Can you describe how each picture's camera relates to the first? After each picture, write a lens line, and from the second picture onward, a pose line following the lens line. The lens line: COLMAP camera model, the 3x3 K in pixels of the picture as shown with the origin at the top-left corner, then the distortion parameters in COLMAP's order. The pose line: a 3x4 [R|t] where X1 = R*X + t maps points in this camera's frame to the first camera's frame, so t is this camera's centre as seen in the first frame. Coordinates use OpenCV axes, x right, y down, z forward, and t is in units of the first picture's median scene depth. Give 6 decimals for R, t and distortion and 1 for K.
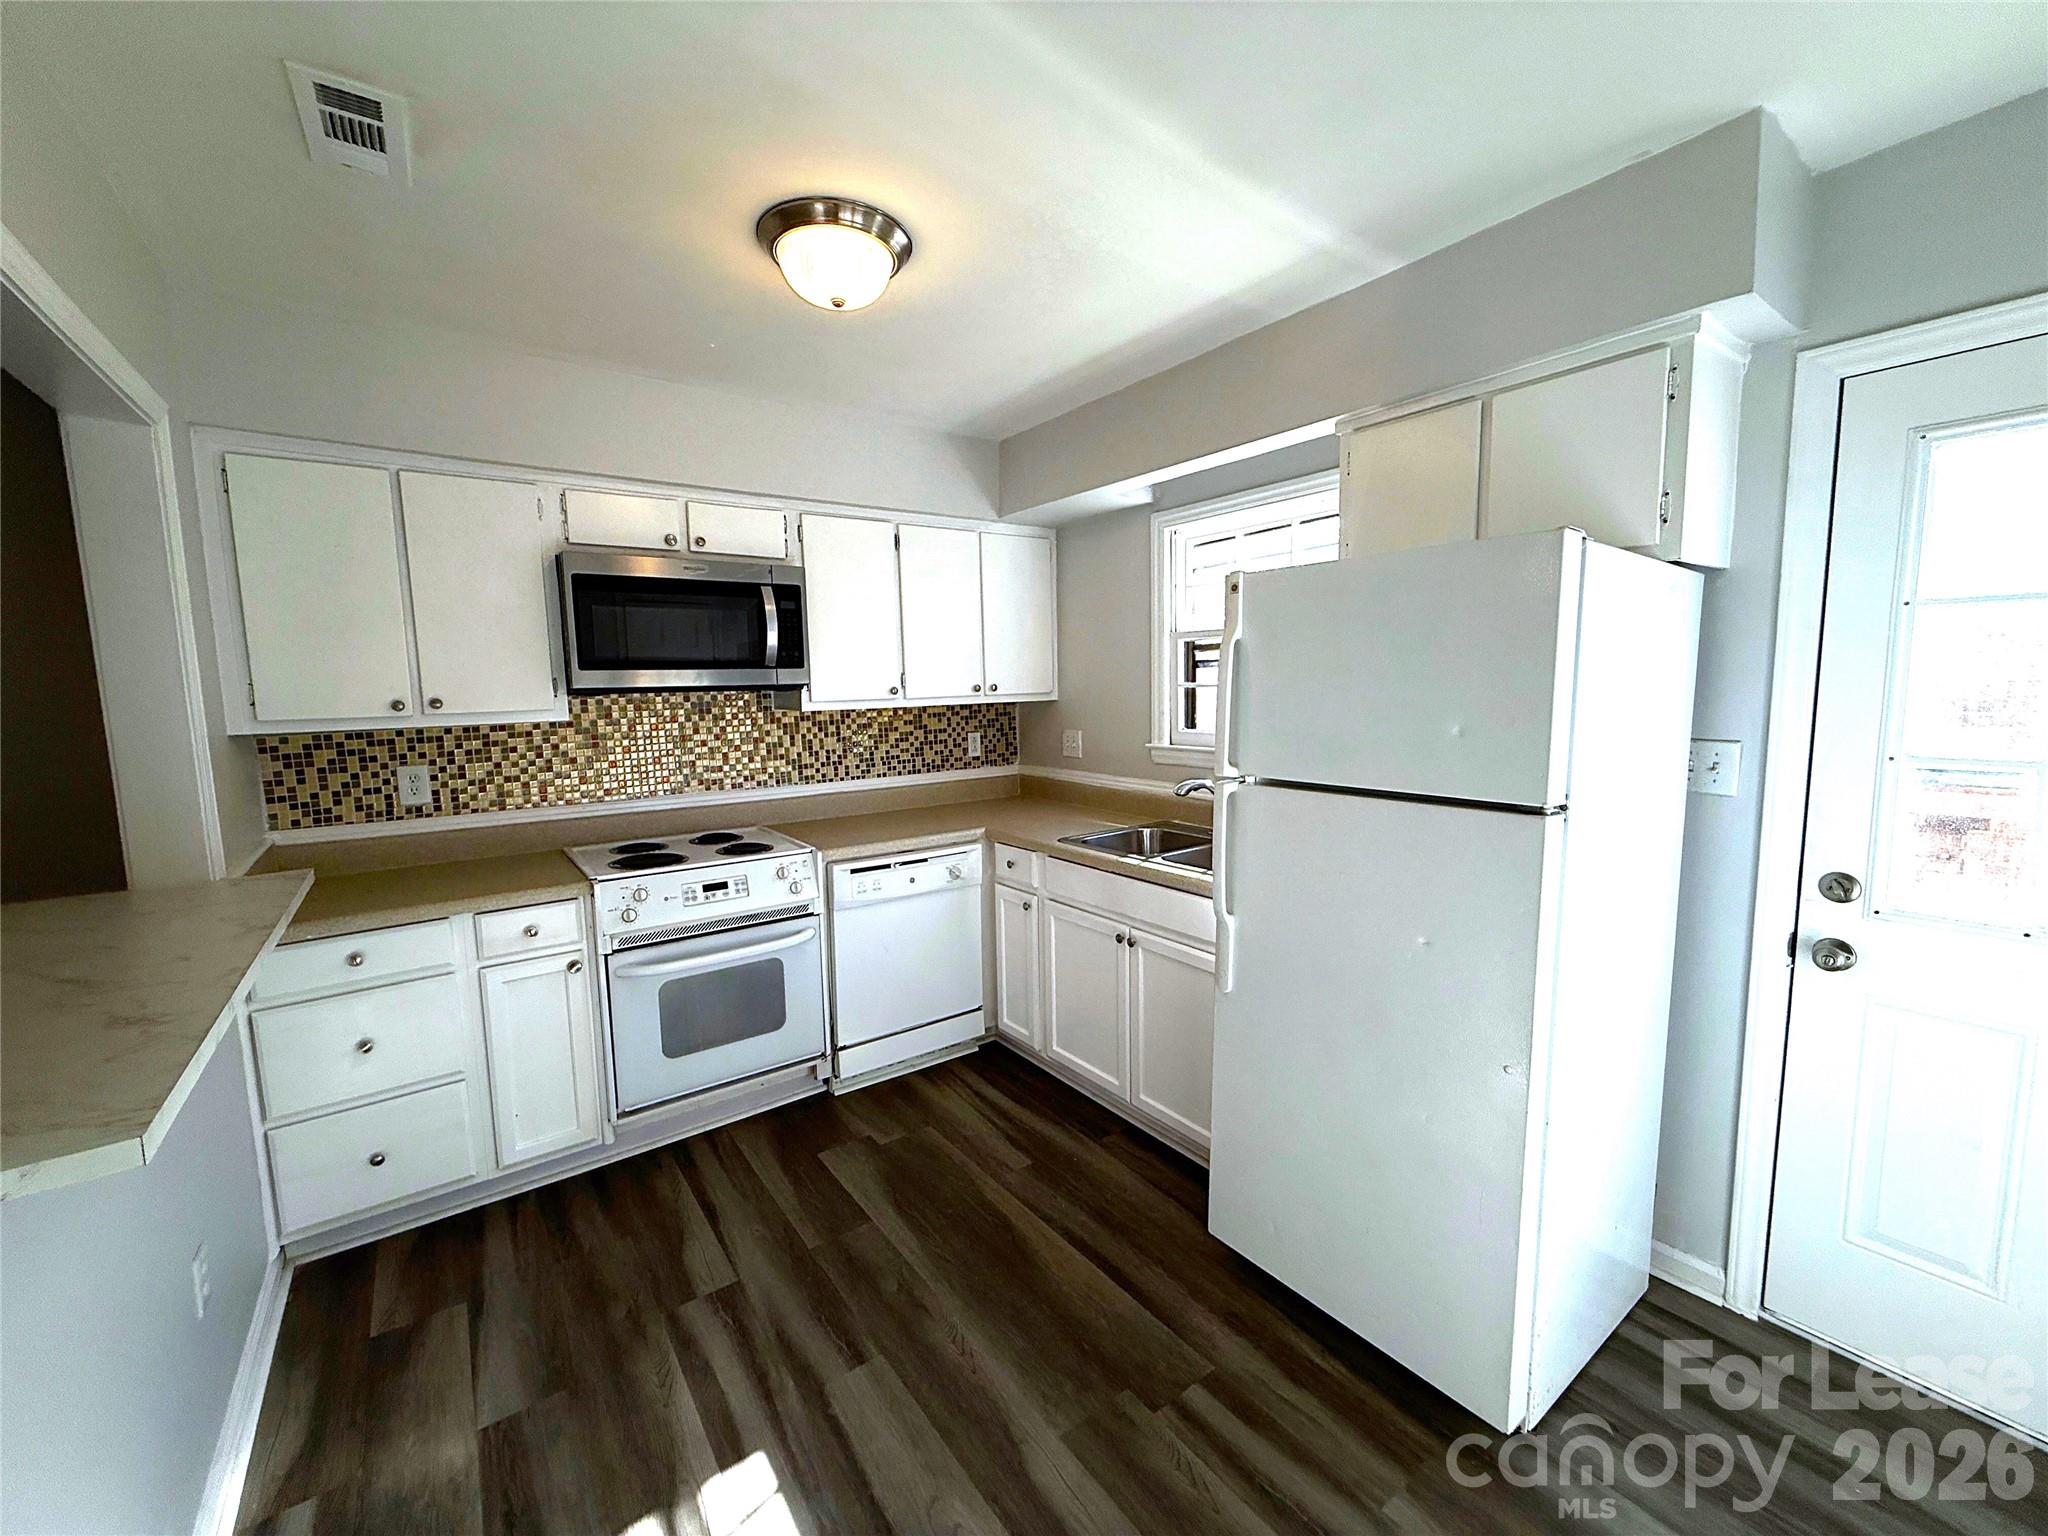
lens RADIAL K [[815.1, 0, 1020.3], [0, 815.1, 768.5], [0, 0, 1]] dist [-0.001083, 0.000450]
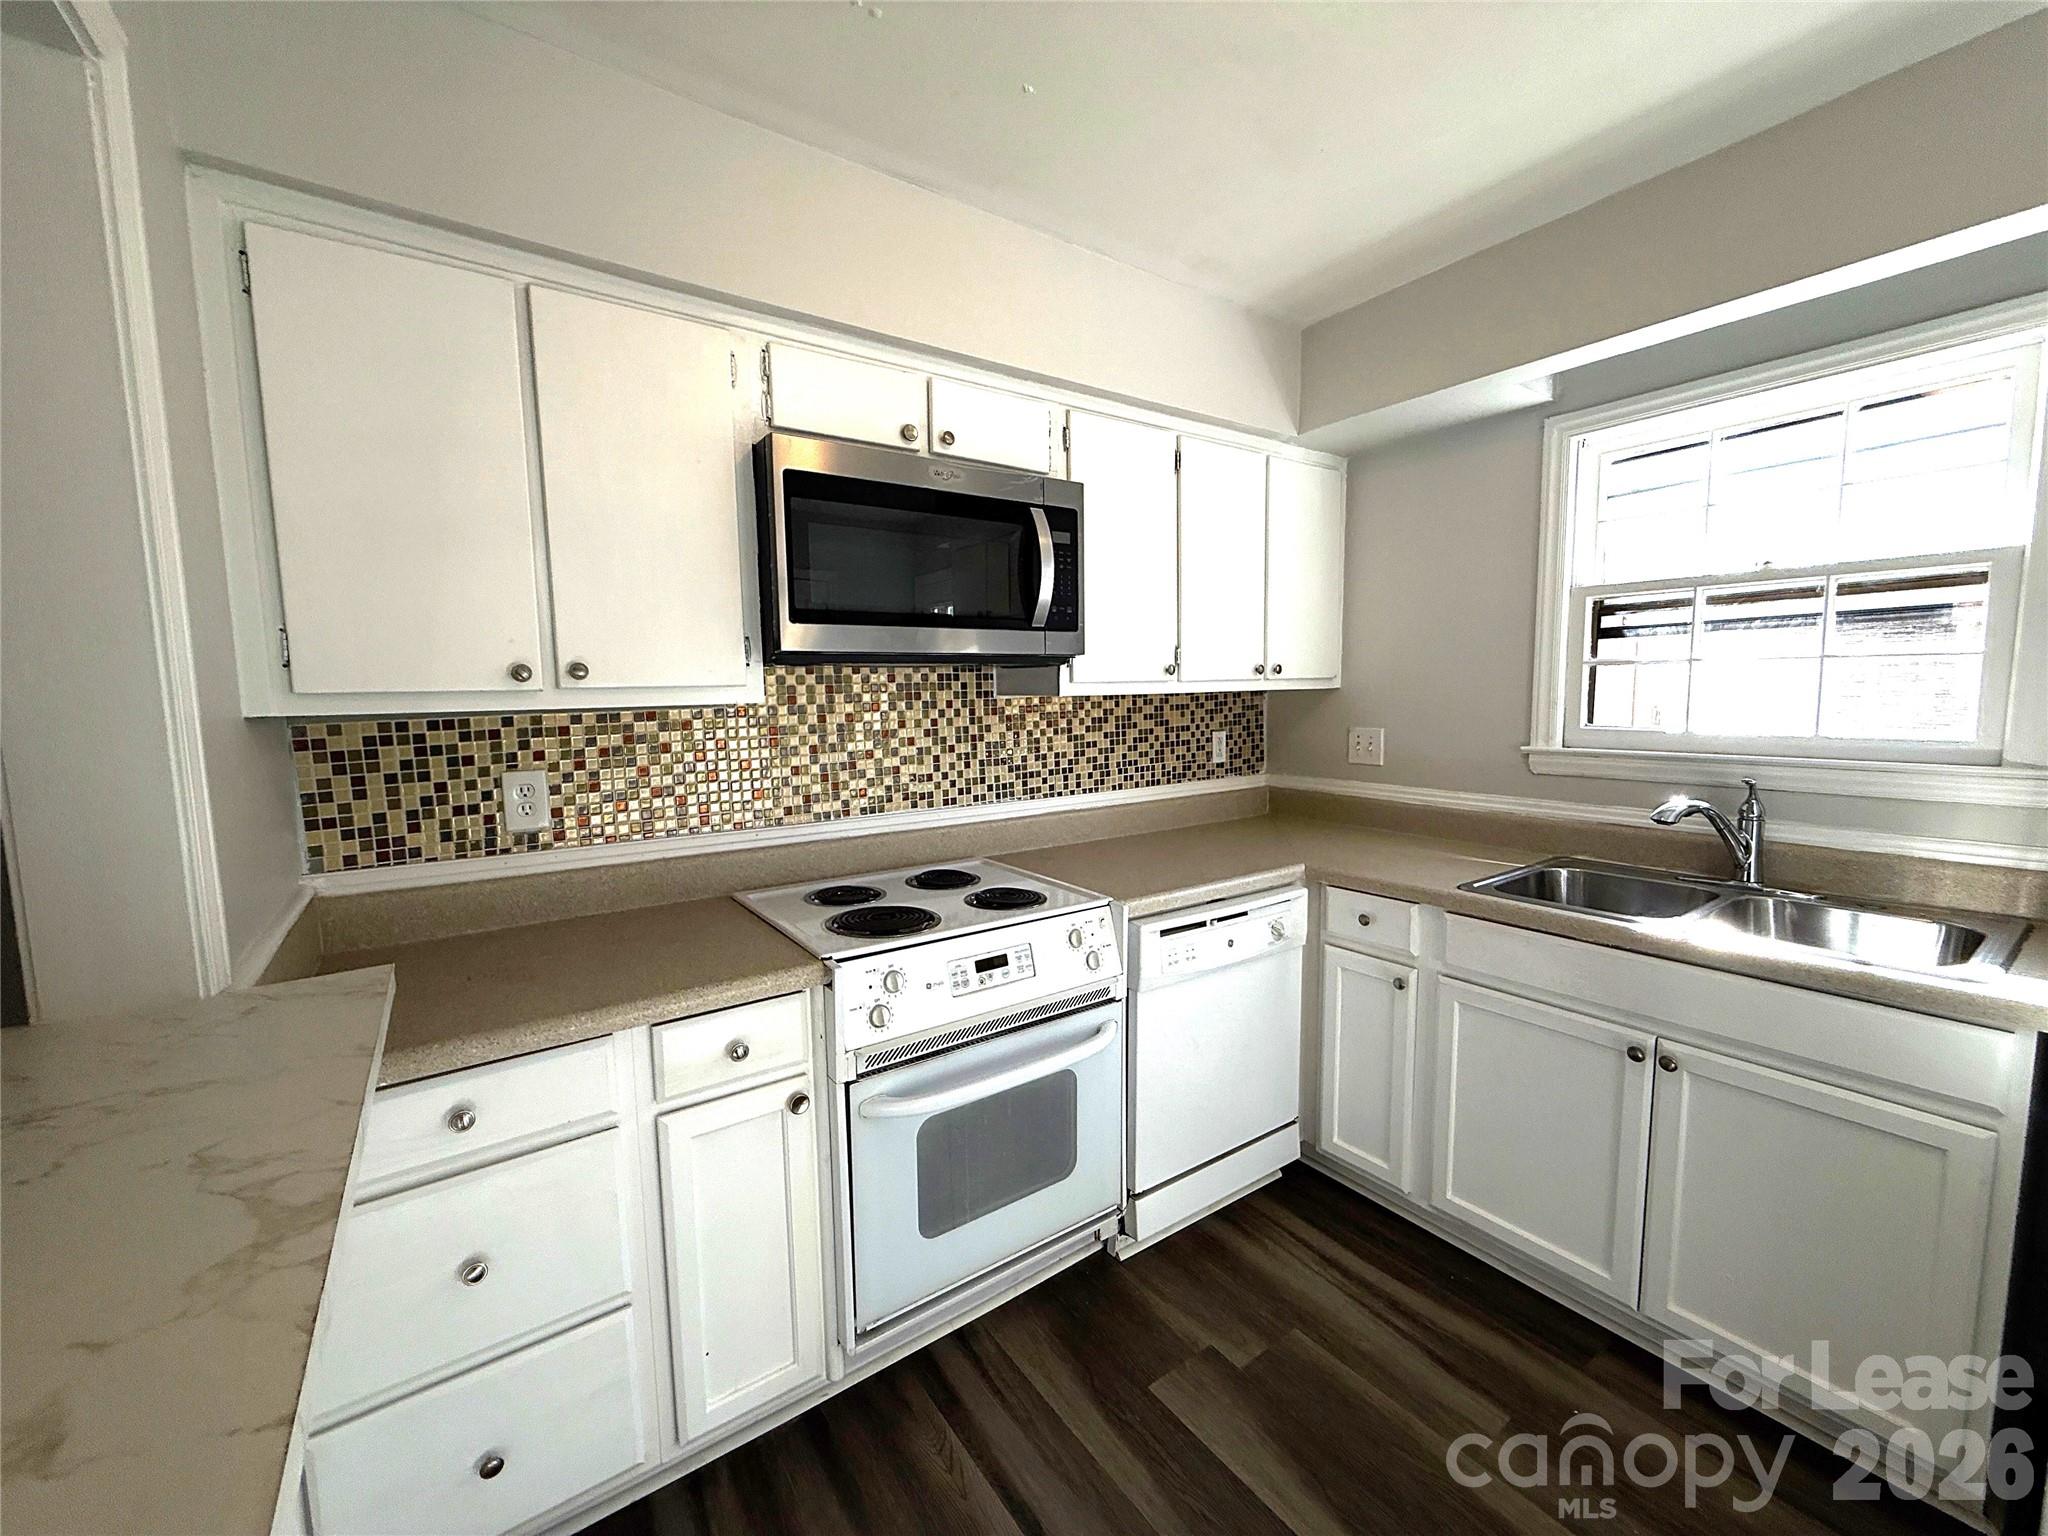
lens RADIAL K [[815.1, 0, 1023.9], [0, 815.1, 769.4], [0, 0, 1]] dist [-0.001083, 0.000450]
pose [[0.999772, 0.006687, -0.020284, -0.325007], [-0.006823, 0.999955, -0.006642, -0.003154], [0.020239, 0.006779, 0.999772, 0.346115]]
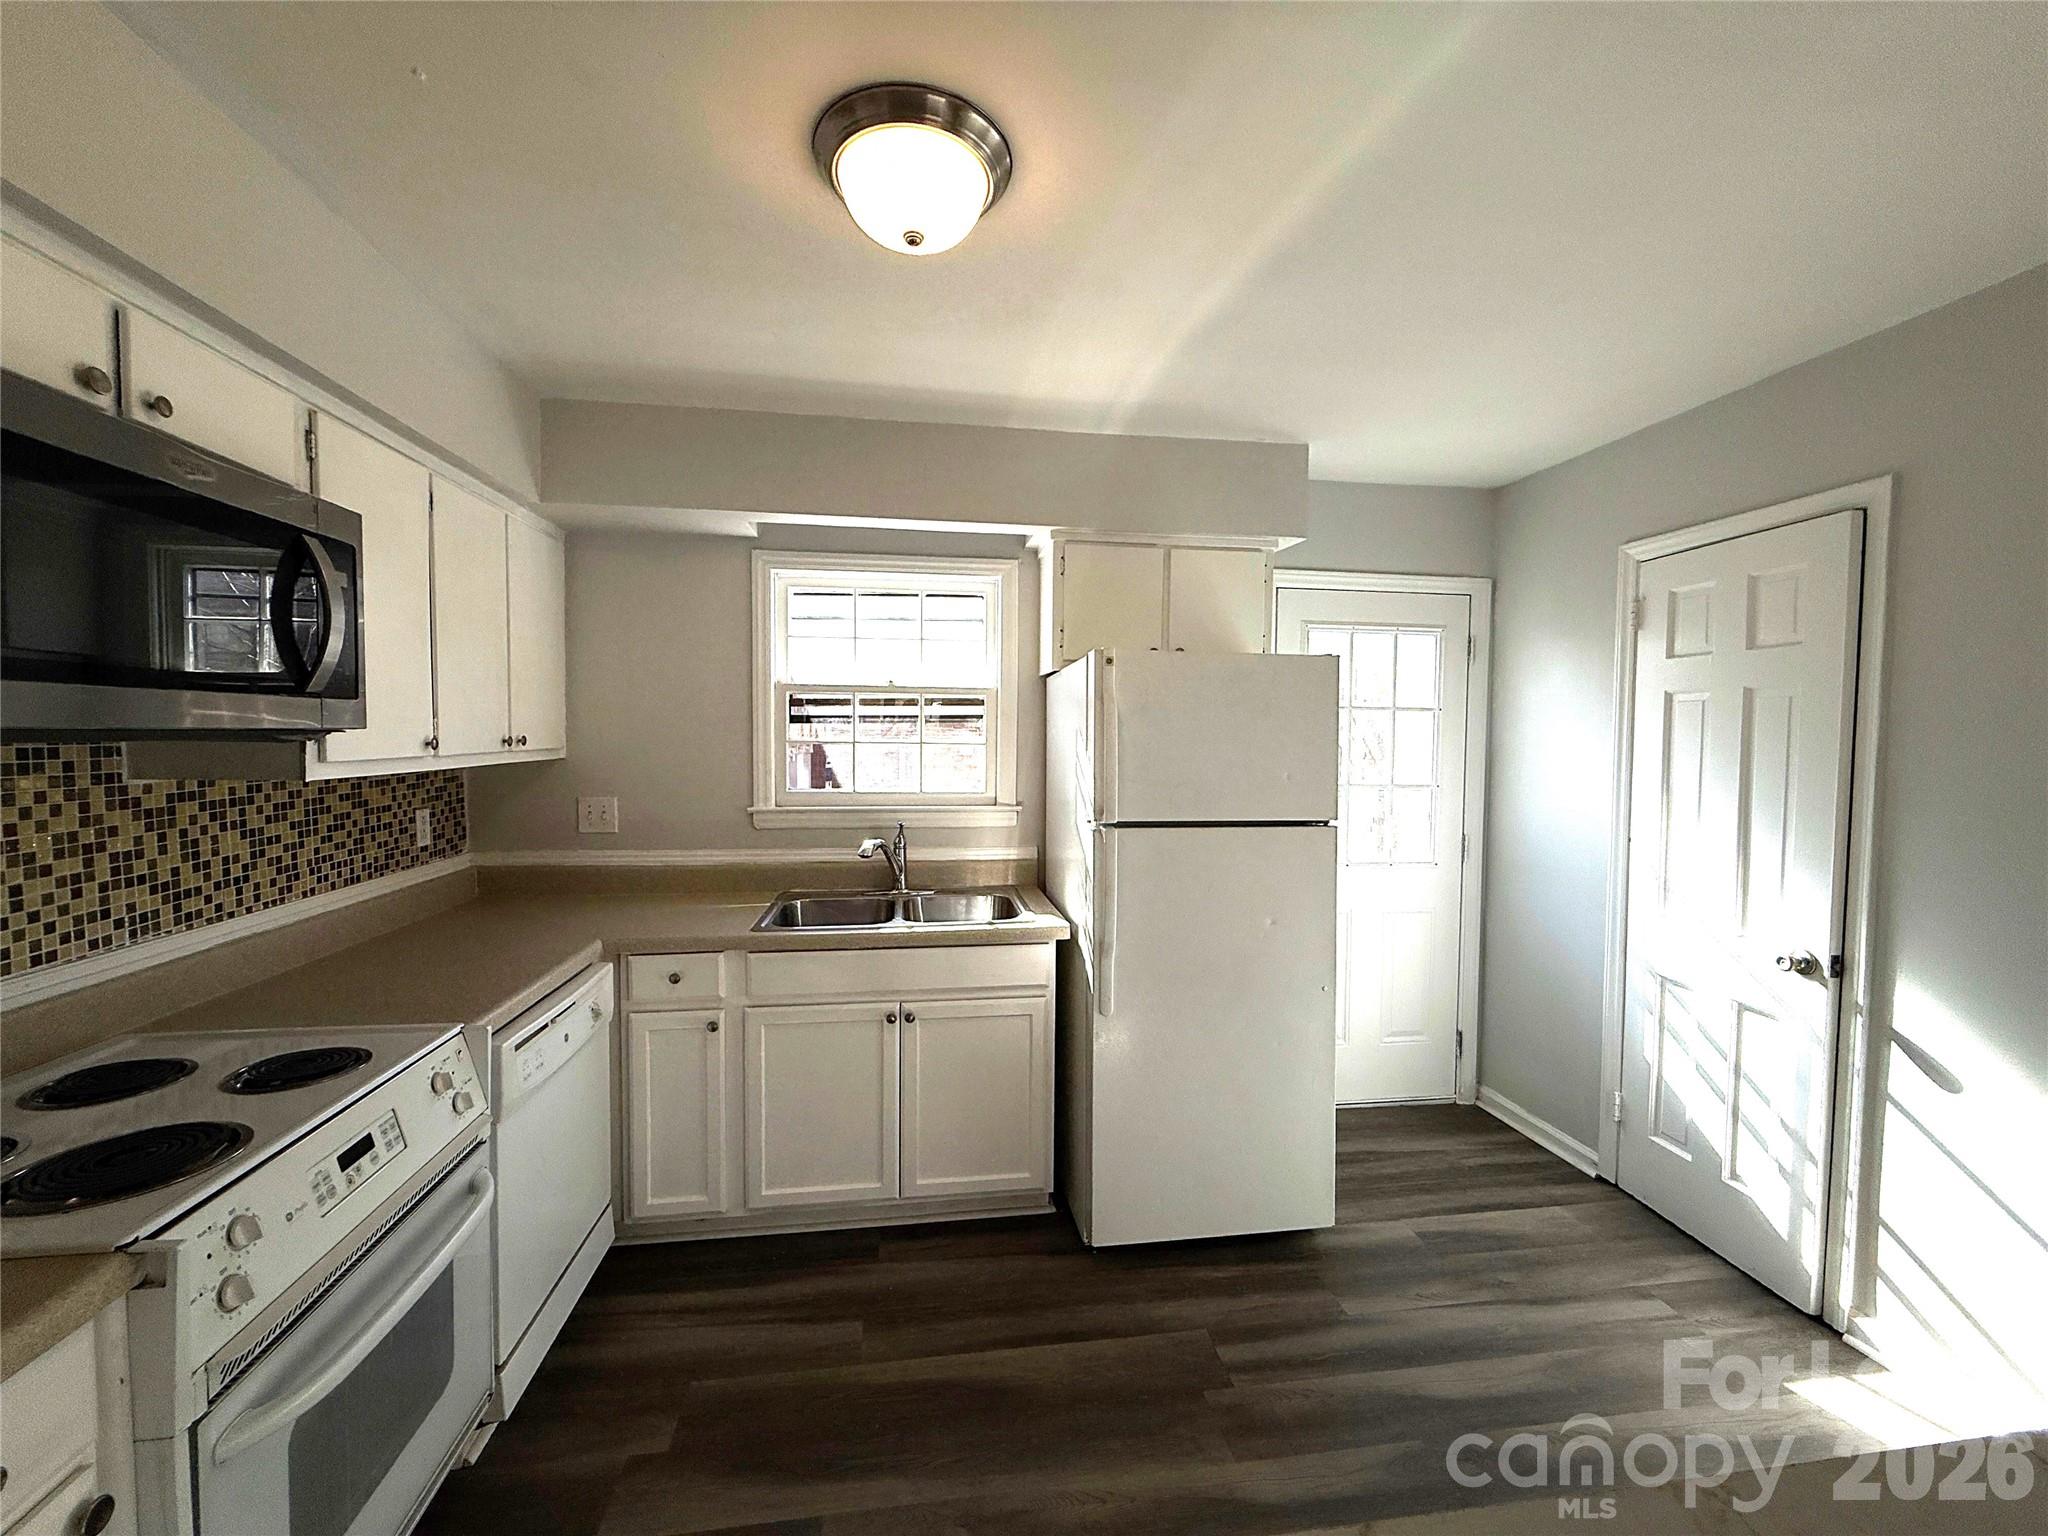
lens RADIAL K [[815.1, 0, 1021.1], [0, 815.1, 769.3], [0, 0, 1]] dist [-0.001083, 0.000450]
pose [[0.471242, -0.015073, 0.881875, -0.584928], [0.076667, 0.996770, -0.023931, -0.034459], [-0.878666, 0.078888, 0.470875, 0.404590]]
